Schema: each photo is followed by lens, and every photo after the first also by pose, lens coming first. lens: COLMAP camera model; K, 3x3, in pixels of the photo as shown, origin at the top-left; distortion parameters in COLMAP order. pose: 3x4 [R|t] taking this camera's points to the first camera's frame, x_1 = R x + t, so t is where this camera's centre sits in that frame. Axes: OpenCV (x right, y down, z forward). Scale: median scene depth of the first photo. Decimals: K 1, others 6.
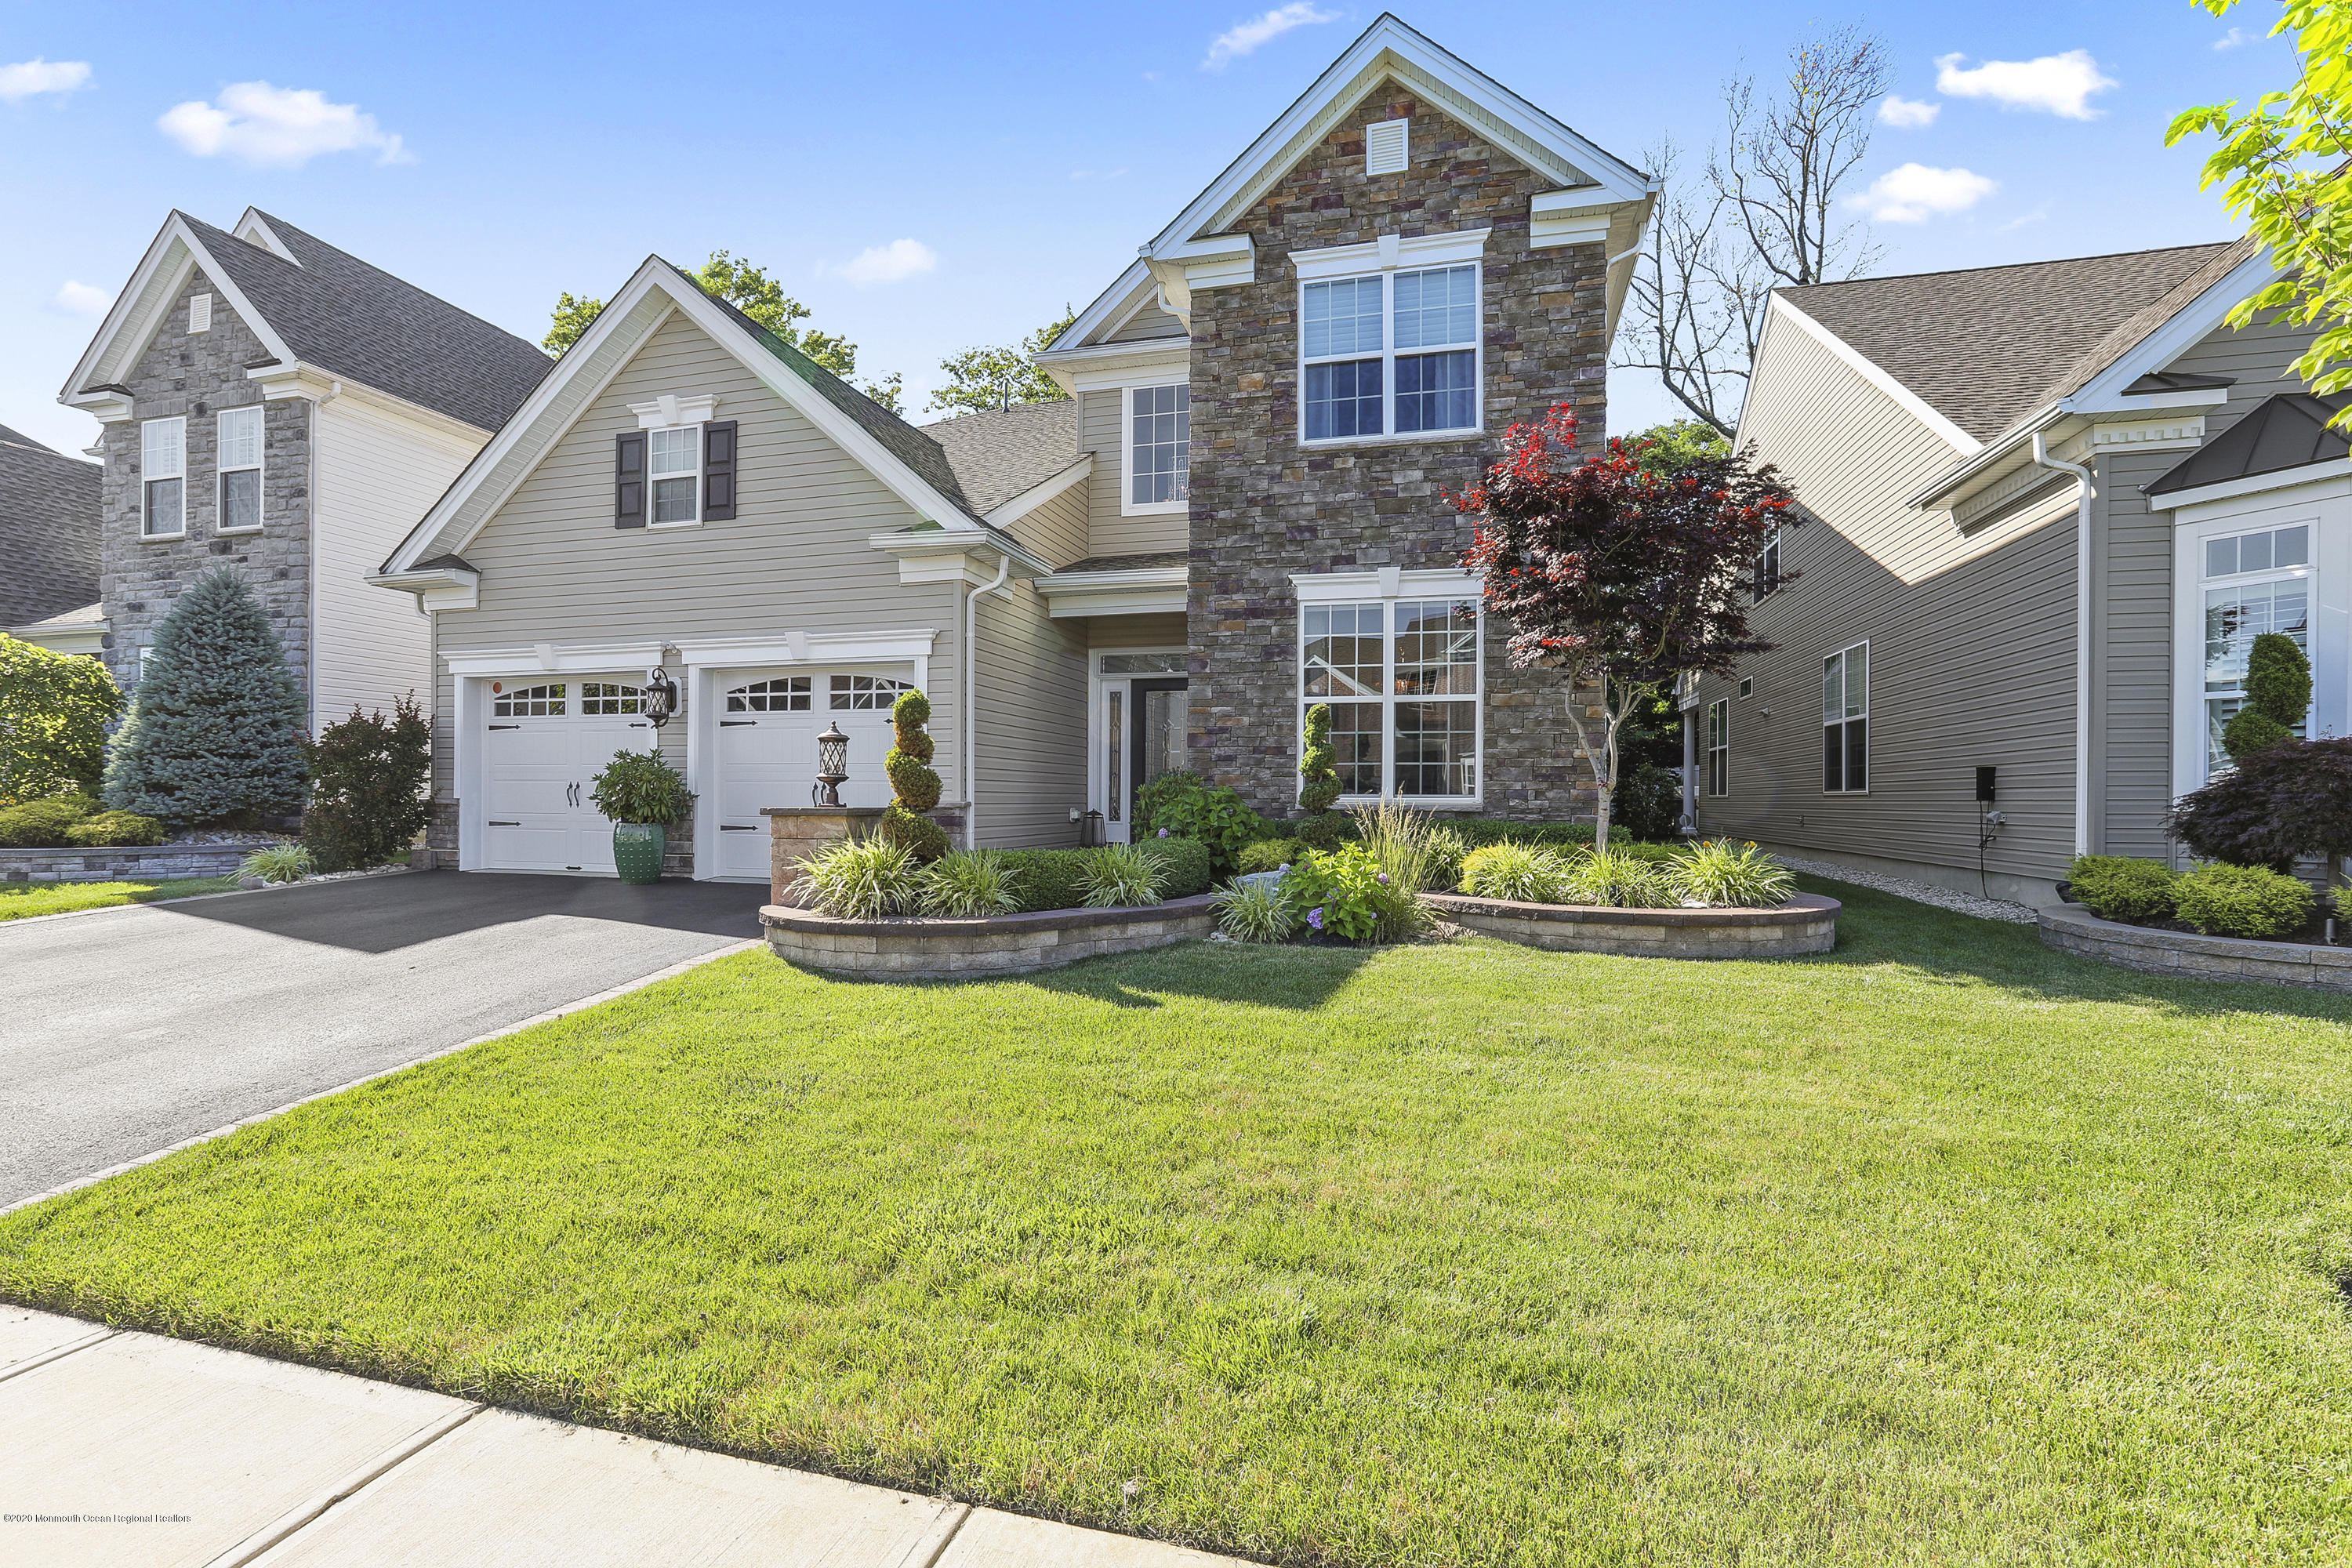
lens RADIAL K [[1104.2, 0, 1176.0], [0, 1104.2, 784.0], [0, 0, 1]] dist [-0.016348, 0.001331]
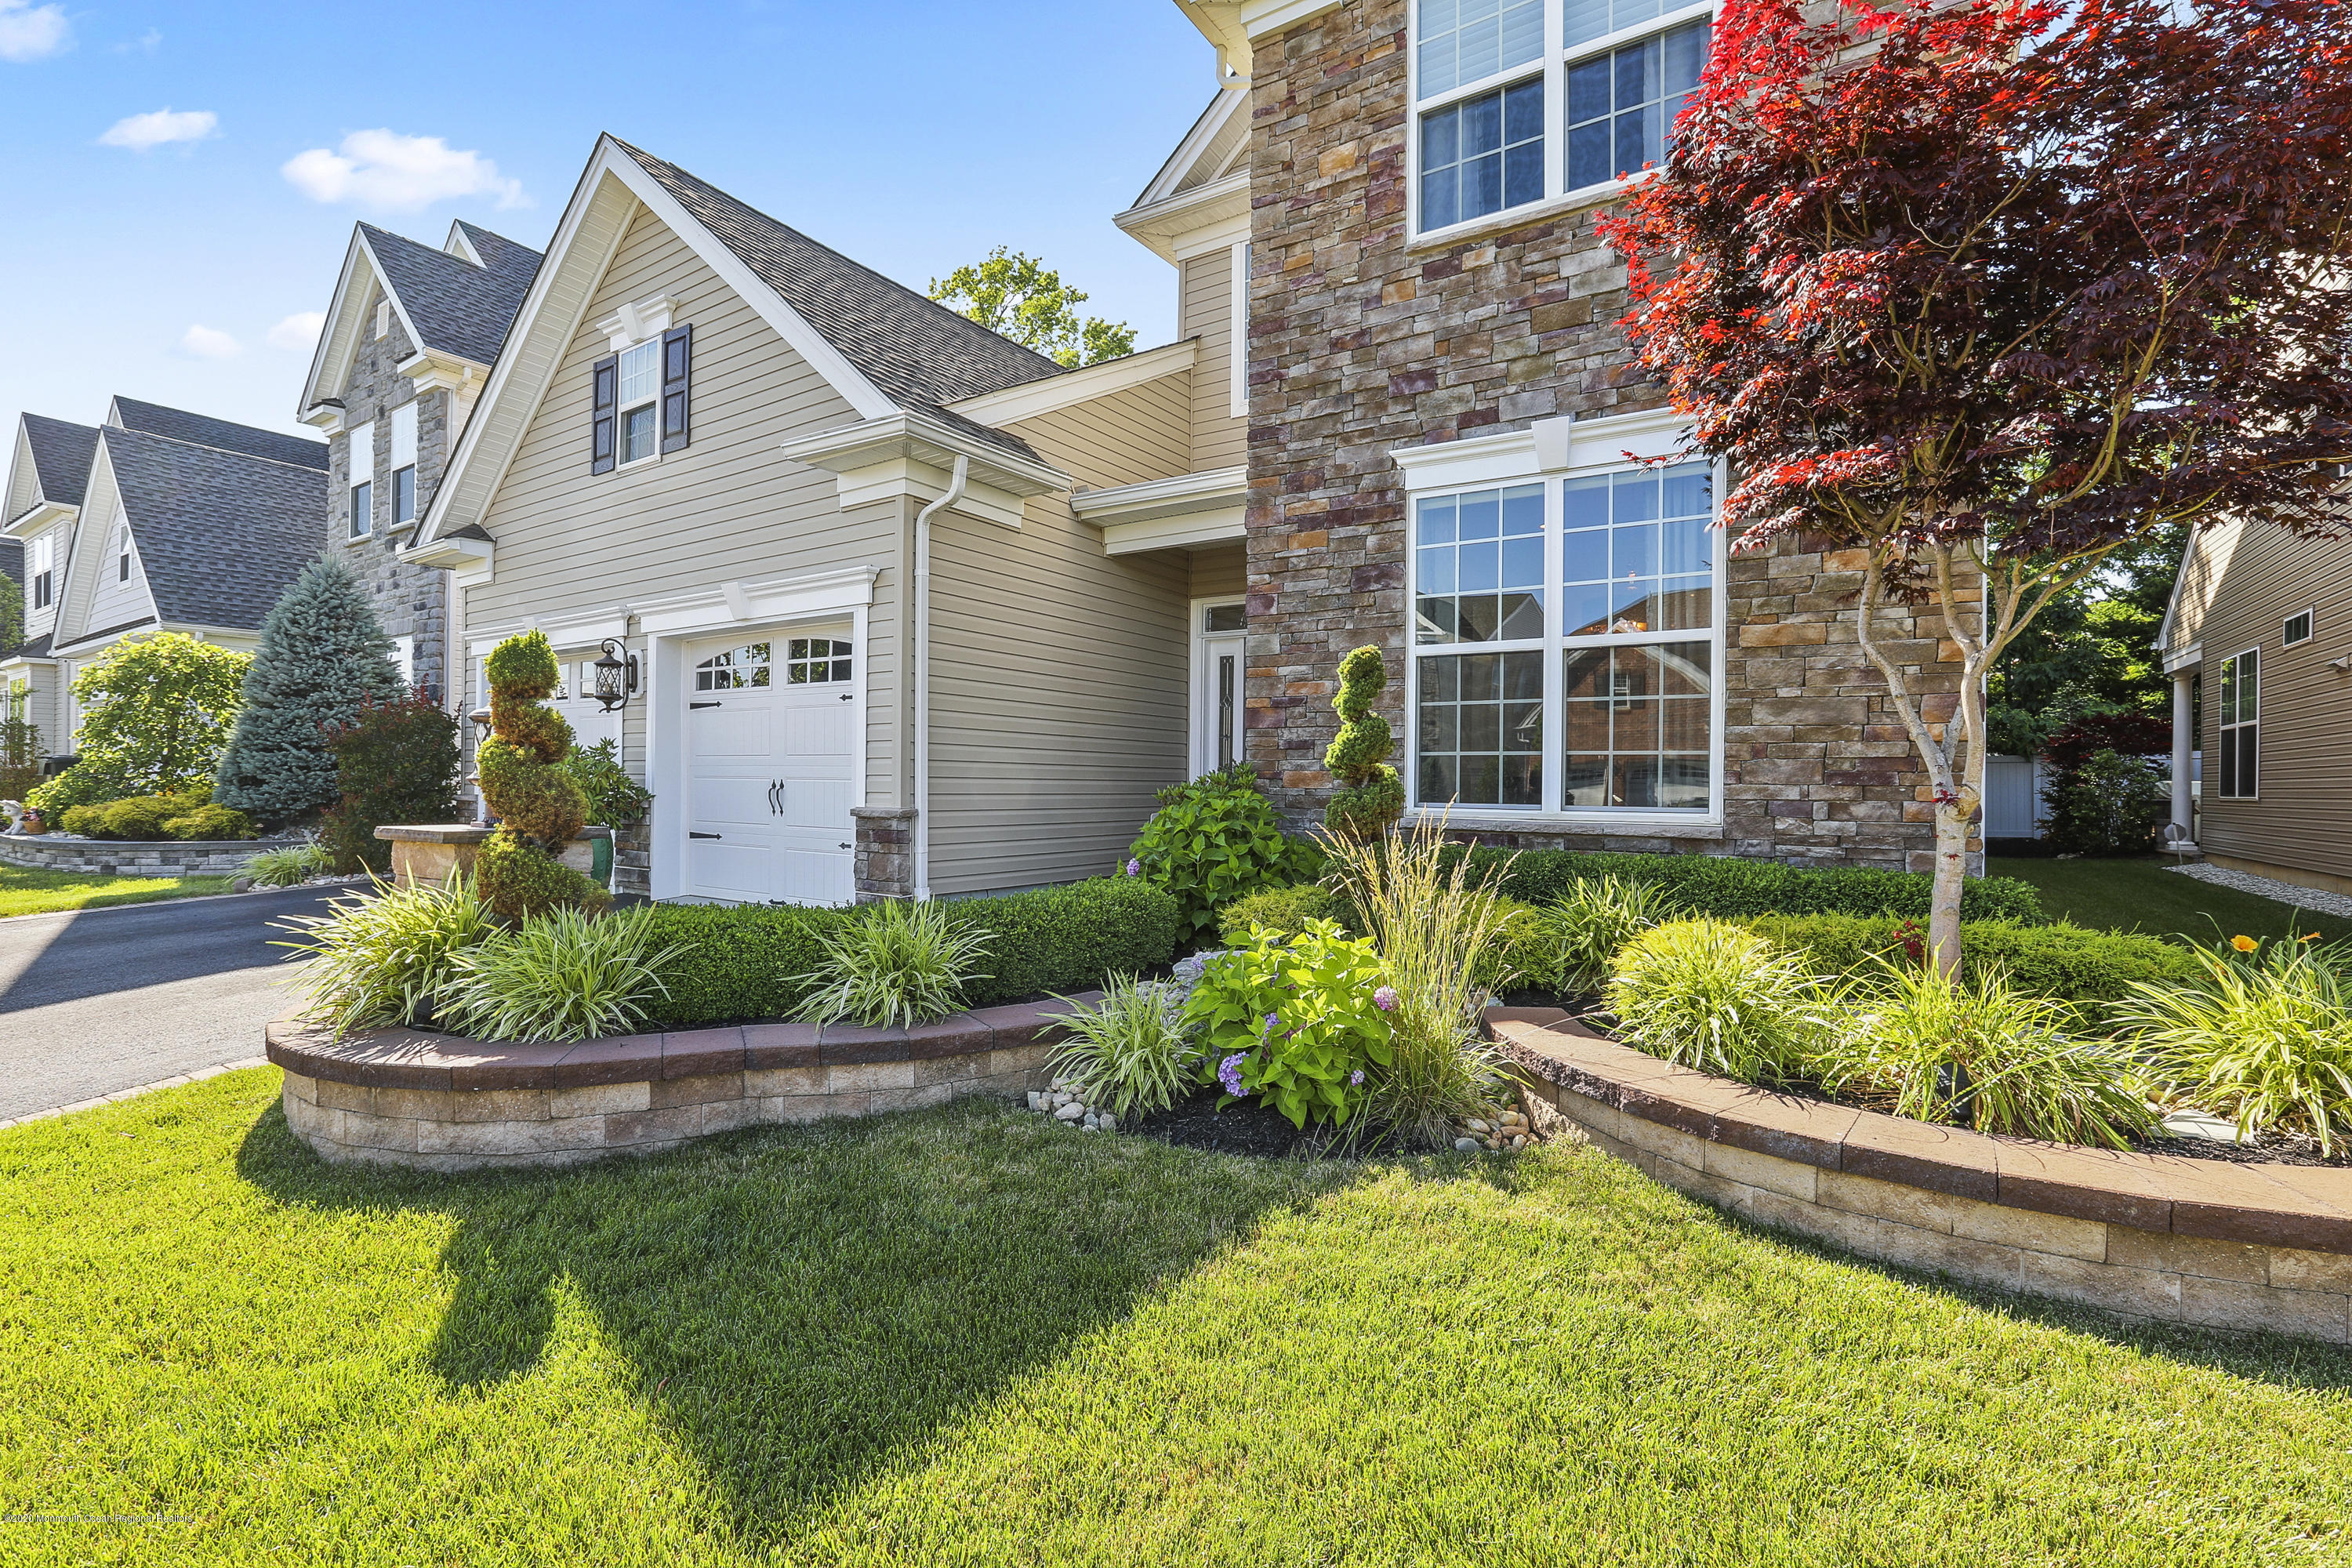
lens RADIAL K [[1073.6, 0, 1172.4], [0, 1073.6, 772.8], [0, 0, 1]] dist [-0.031395, 0.019356]
pose [[0.947877, 0.002689, -0.318624, 0.176768], [-0.002345, 0.999996, 0.001462, -0.007889], [0.318626, -0.000638, 0.947880, 0.382288]]
